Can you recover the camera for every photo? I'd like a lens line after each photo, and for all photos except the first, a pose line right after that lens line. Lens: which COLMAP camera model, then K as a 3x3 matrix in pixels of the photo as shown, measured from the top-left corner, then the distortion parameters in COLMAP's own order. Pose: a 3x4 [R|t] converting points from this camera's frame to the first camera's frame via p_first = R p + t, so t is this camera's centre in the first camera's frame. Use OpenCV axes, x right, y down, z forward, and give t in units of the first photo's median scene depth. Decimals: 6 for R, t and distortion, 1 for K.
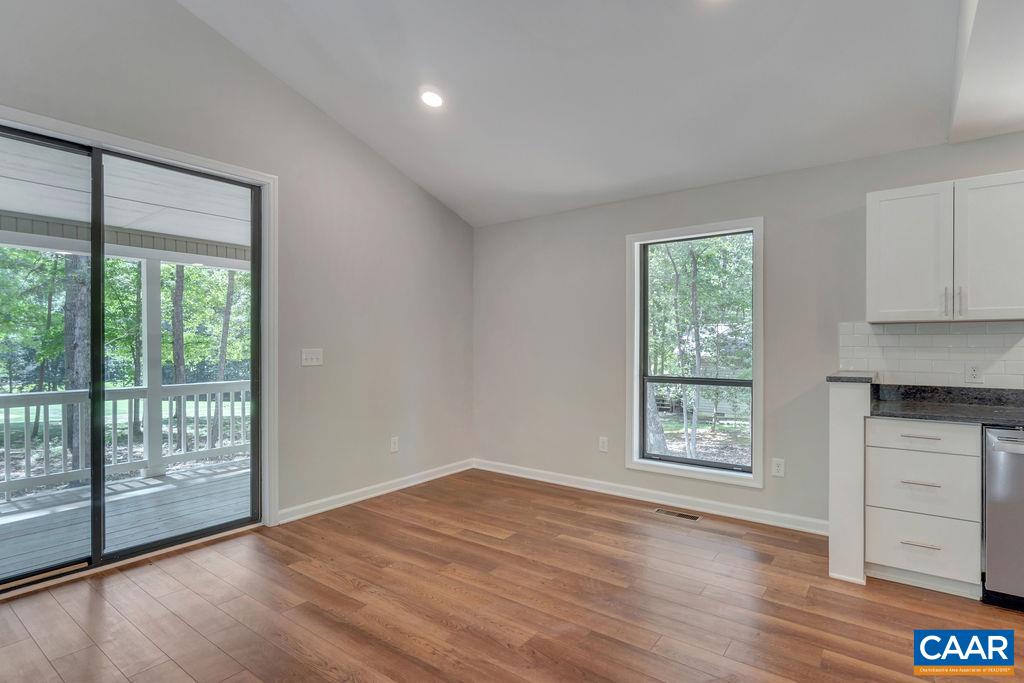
lens RADIAL K [[519.6, 0, 510.6], [0, 519.6, 345.0], [0, 0, 1]] dist [0.004893, 0.001627]
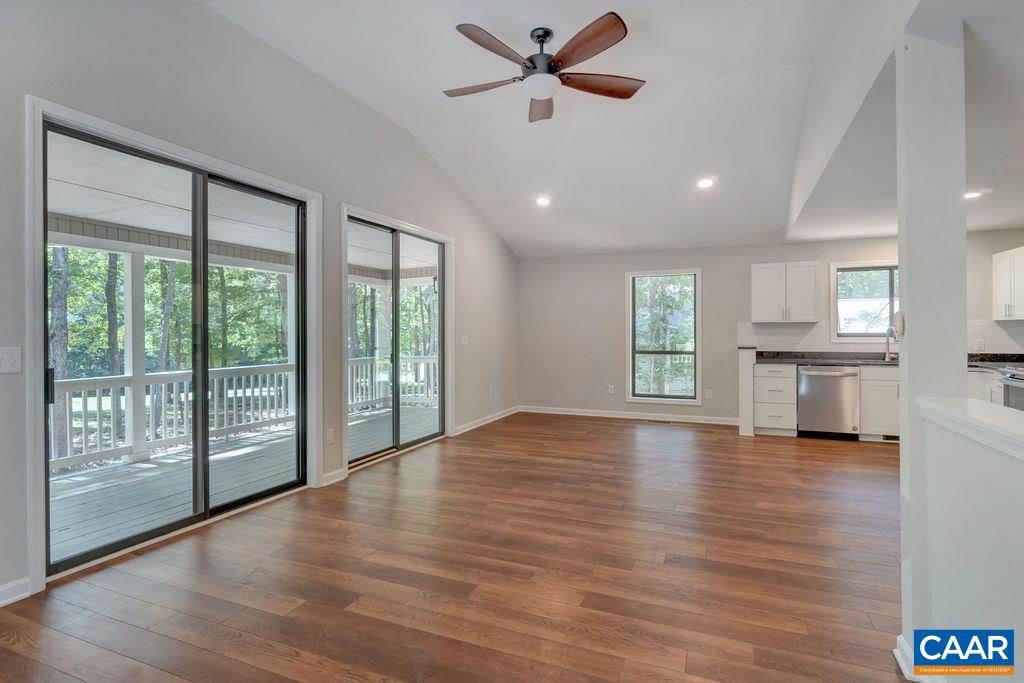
lens RADIAL K [[521.9, 0, 509.7], [0, 521.9, 331.9], [0, 0, 1]] dist [0.054494, 0.000290]
pose [[0.972318, -0.000952, 0.233661, -0.841994], [0.002751, 0.999969, -0.007374, 0.009447], [-0.233647, 0.007813, 0.972290, -0.942351]]
